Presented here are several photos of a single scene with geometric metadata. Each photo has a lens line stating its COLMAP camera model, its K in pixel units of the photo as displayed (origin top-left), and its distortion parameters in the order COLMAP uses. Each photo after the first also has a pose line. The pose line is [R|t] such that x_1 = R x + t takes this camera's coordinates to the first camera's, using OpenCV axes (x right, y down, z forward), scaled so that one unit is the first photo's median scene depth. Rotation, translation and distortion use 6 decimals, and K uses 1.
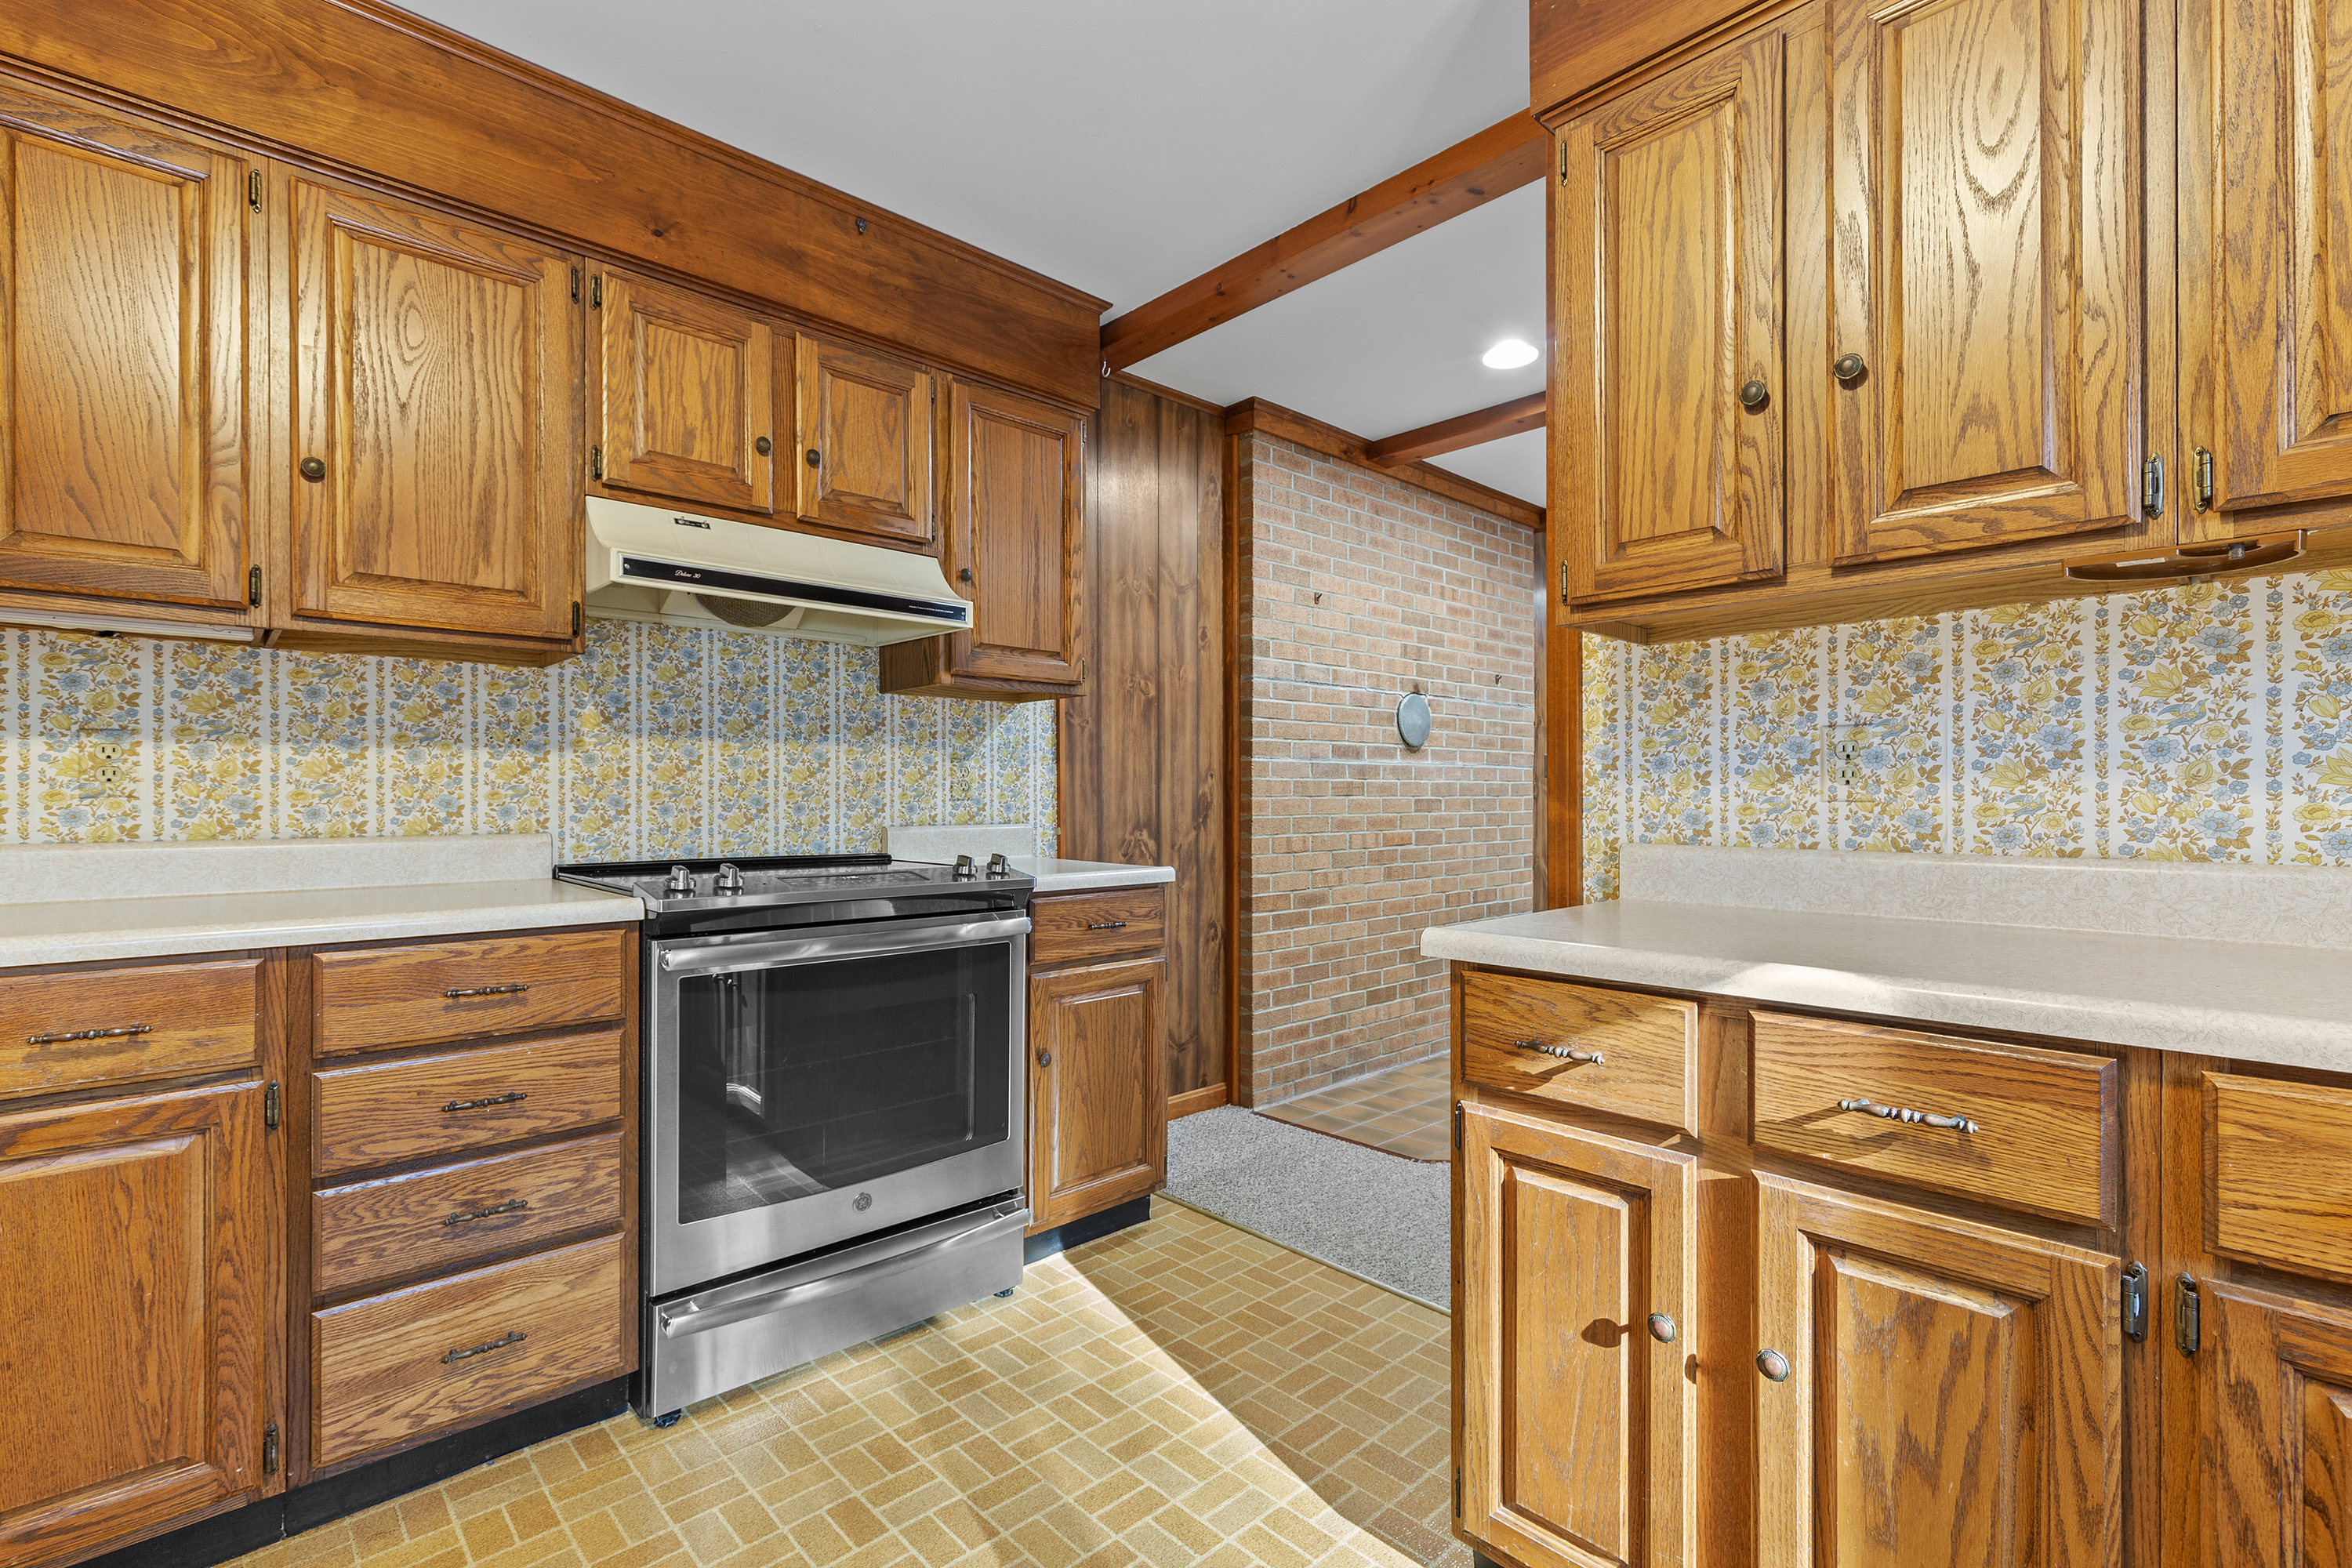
lens RADIAL K [[1053.4, 0, 1173.2], [0, 1053.4, 797.8], [0, 0, 1]] dist [0.001470, 0.000045]
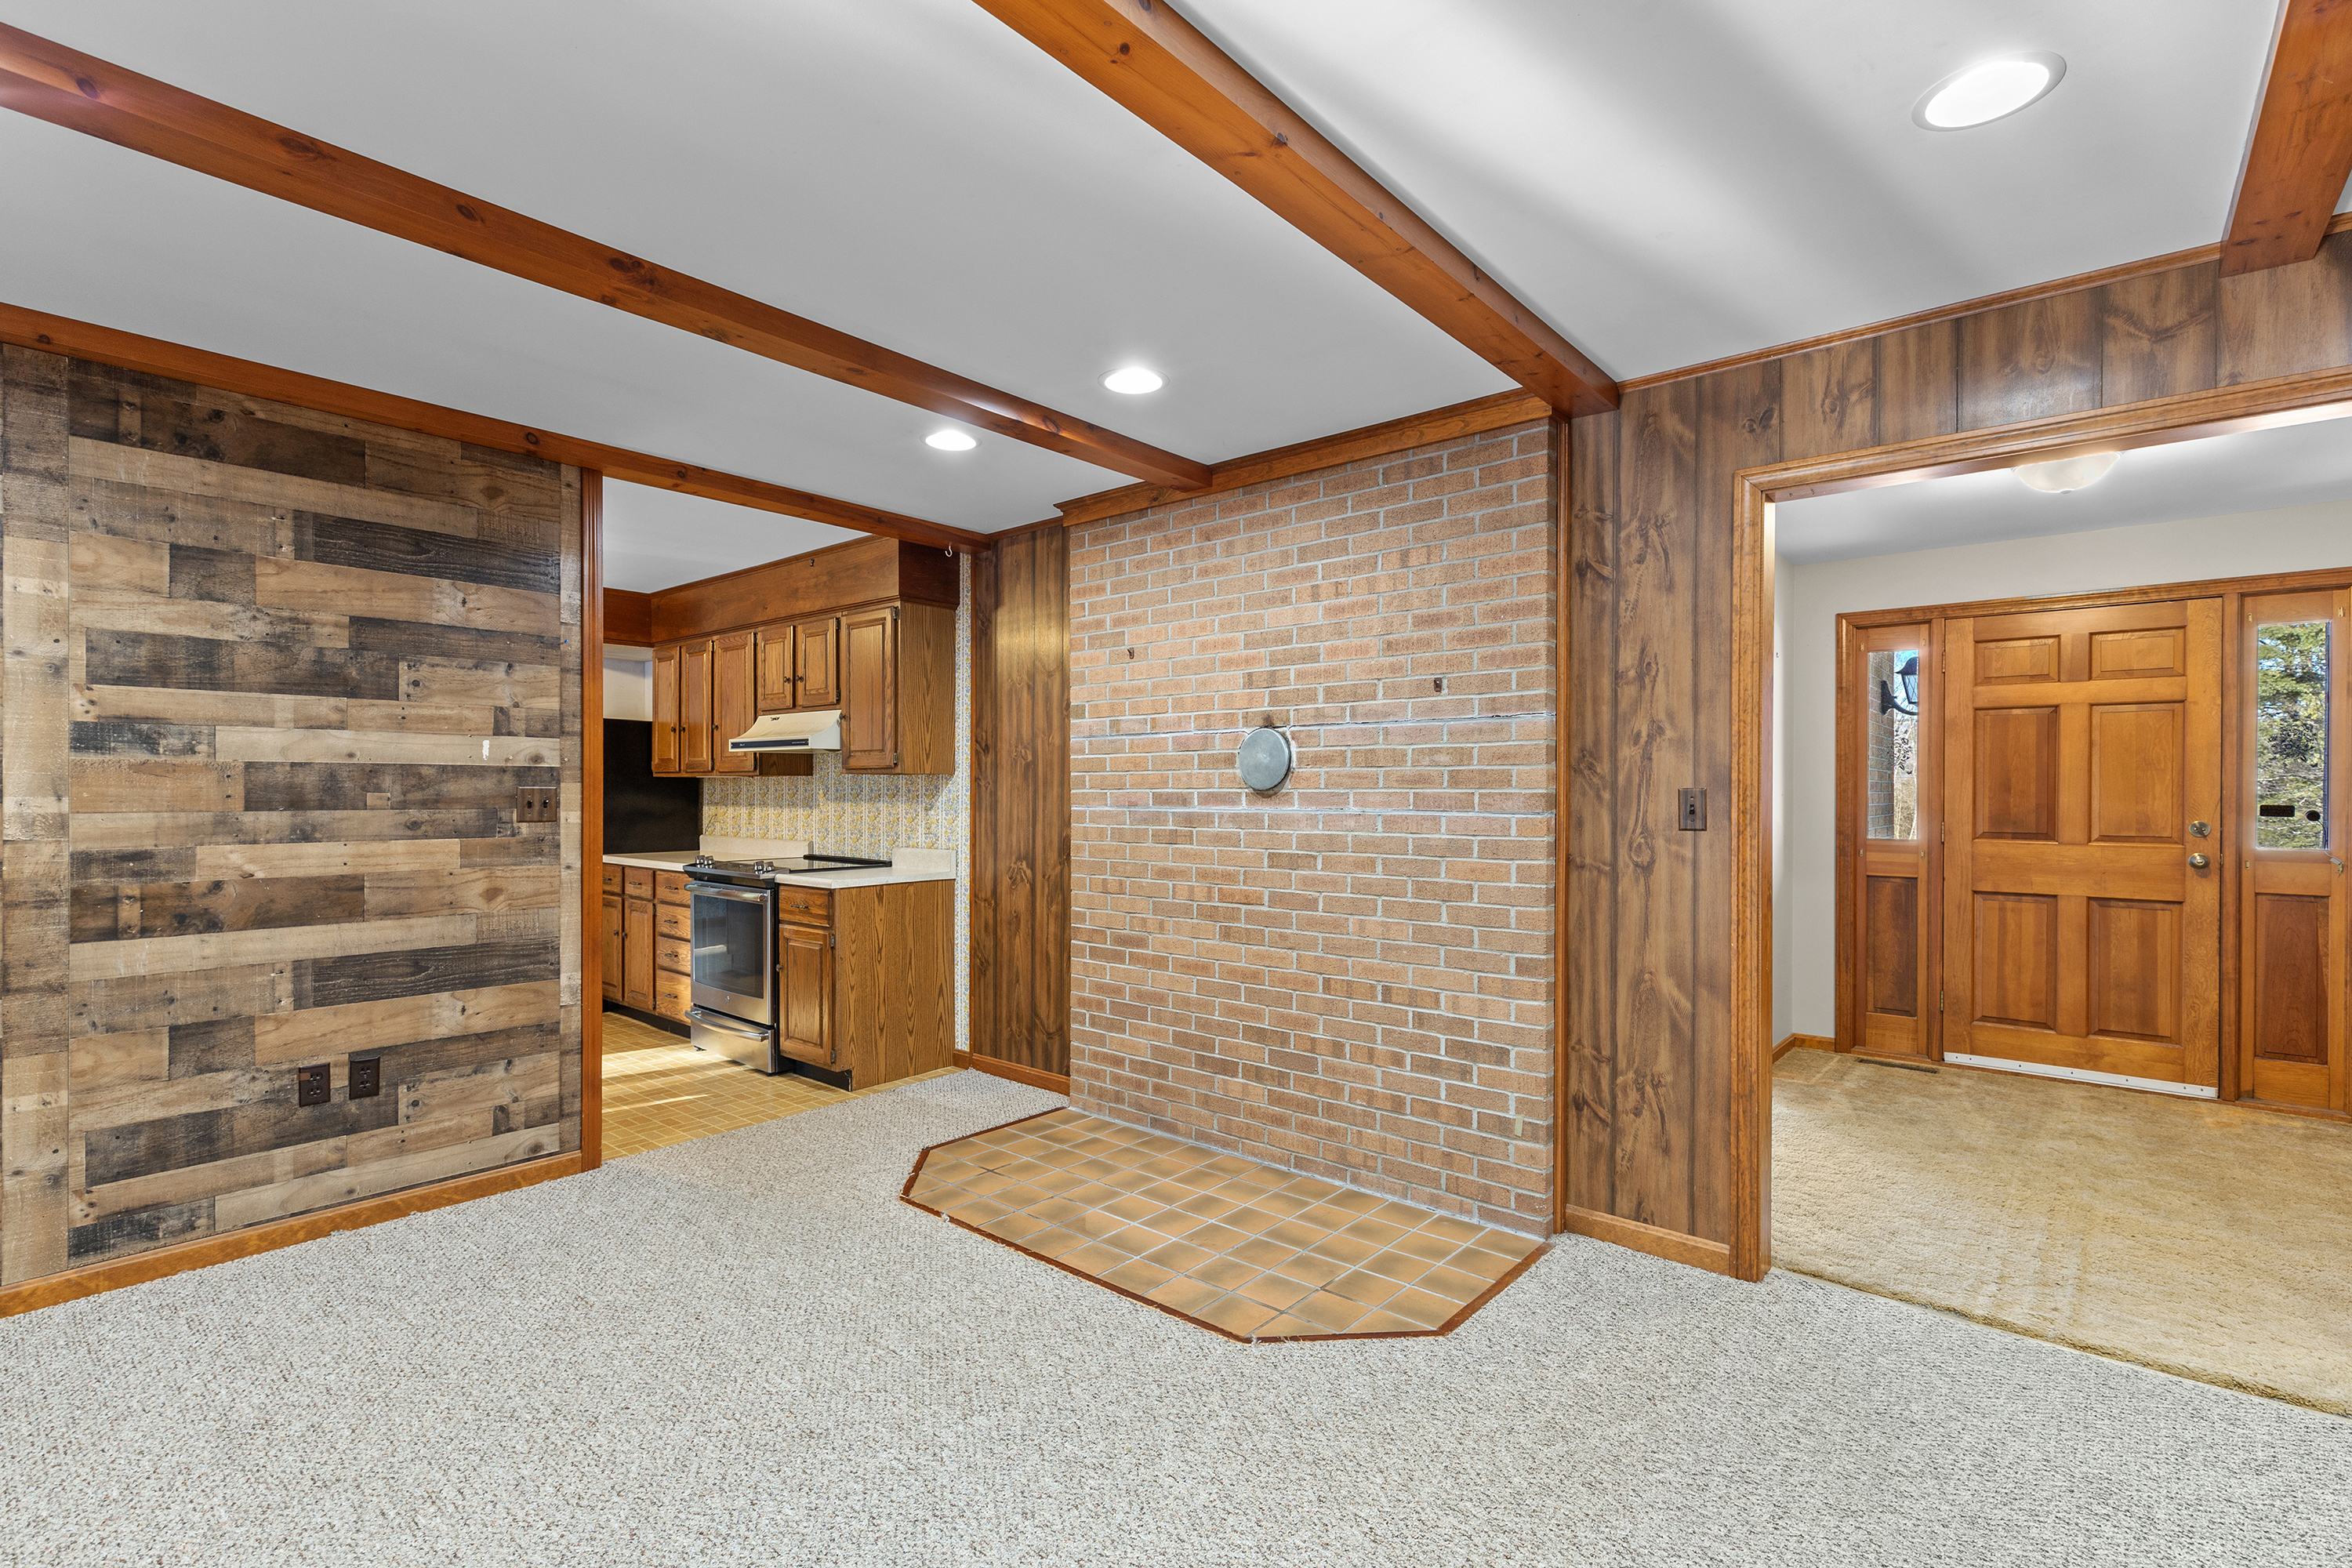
lens RADIAL K [[1053.4, 0, 1189.3], [0, 1053.4, 794.2], [0, 0, 1]] dist [0.001470, 0.000045]
pose [[0.117809, 0.004802, -0.993025, 2.409959], [-0.002943, 0.999986, 0.004487, -0.111149], [0.993032, 0.002393, 0.117822, 1.905769]]
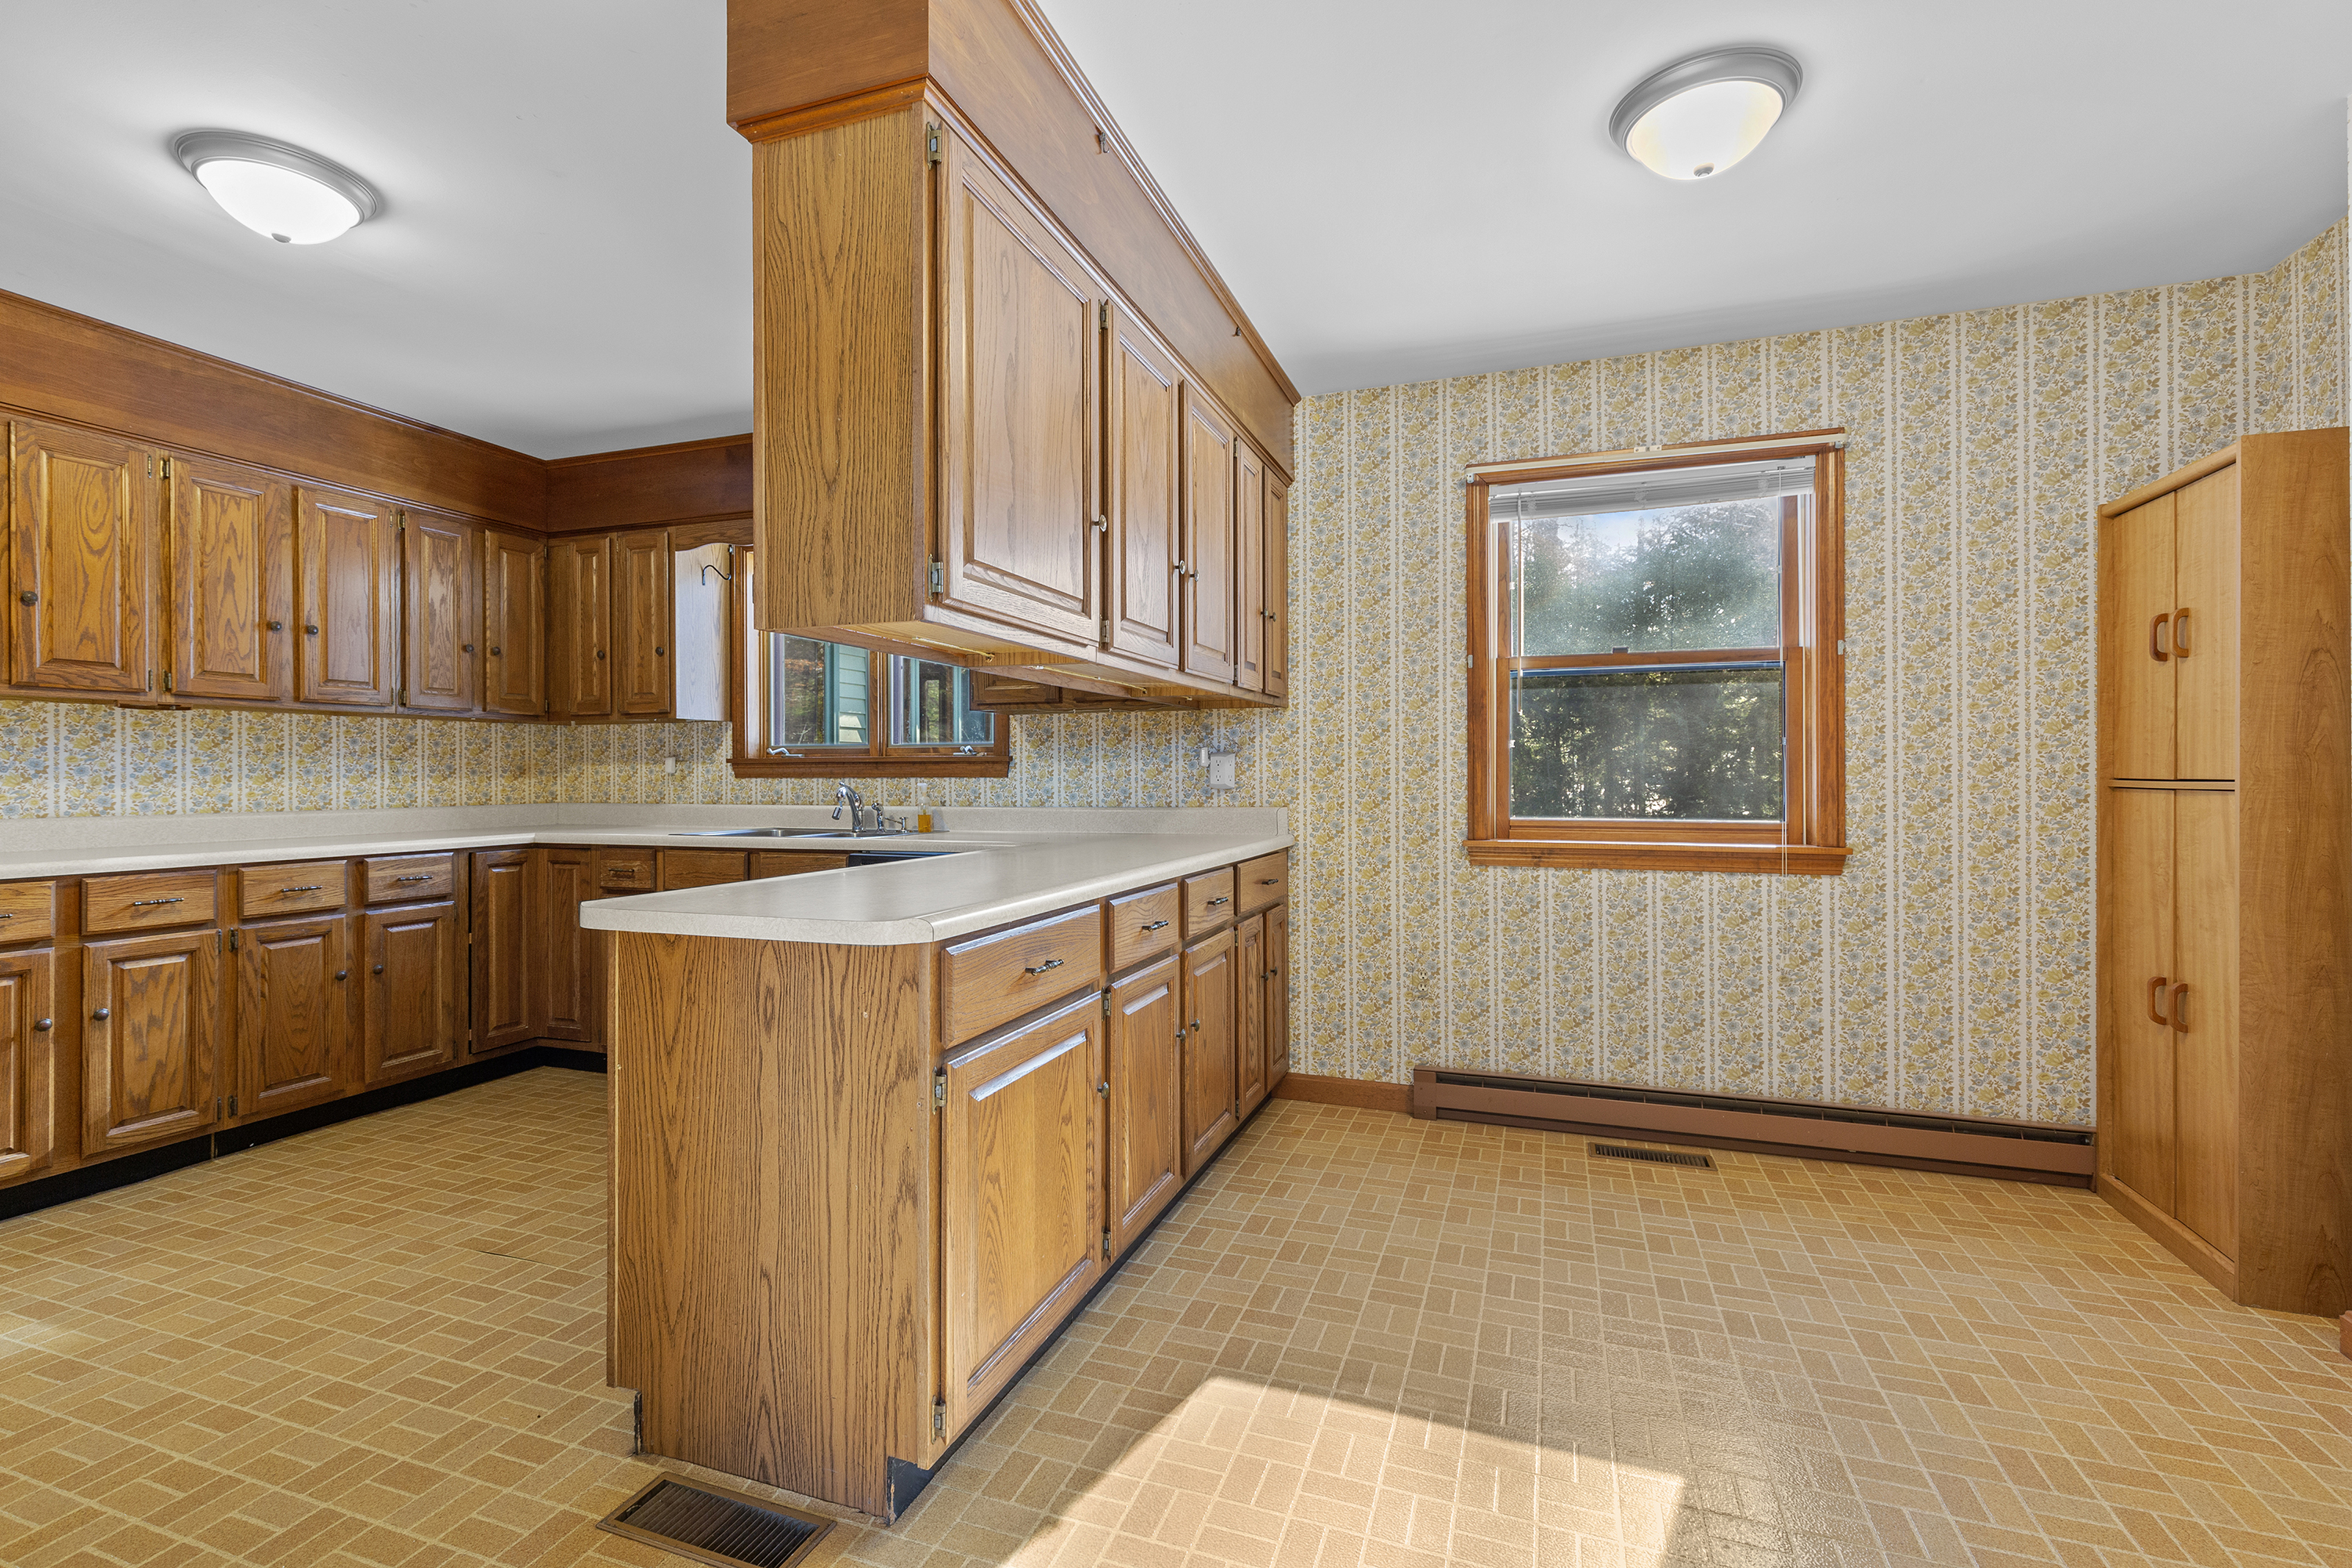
lens RADIAL K [[1053.4, 0, 1171.8], [0, 1053.4, 773.5], [0, 0, 1]] dist [0.001470, 0.000045]
pose [[-0.455514, 0.002390, 0.890225, -1.661224], [0.000752, 0.999997, -0.002300, -0.022698], [-0.890228, -0.000379, -0.455515, -0.082701]]
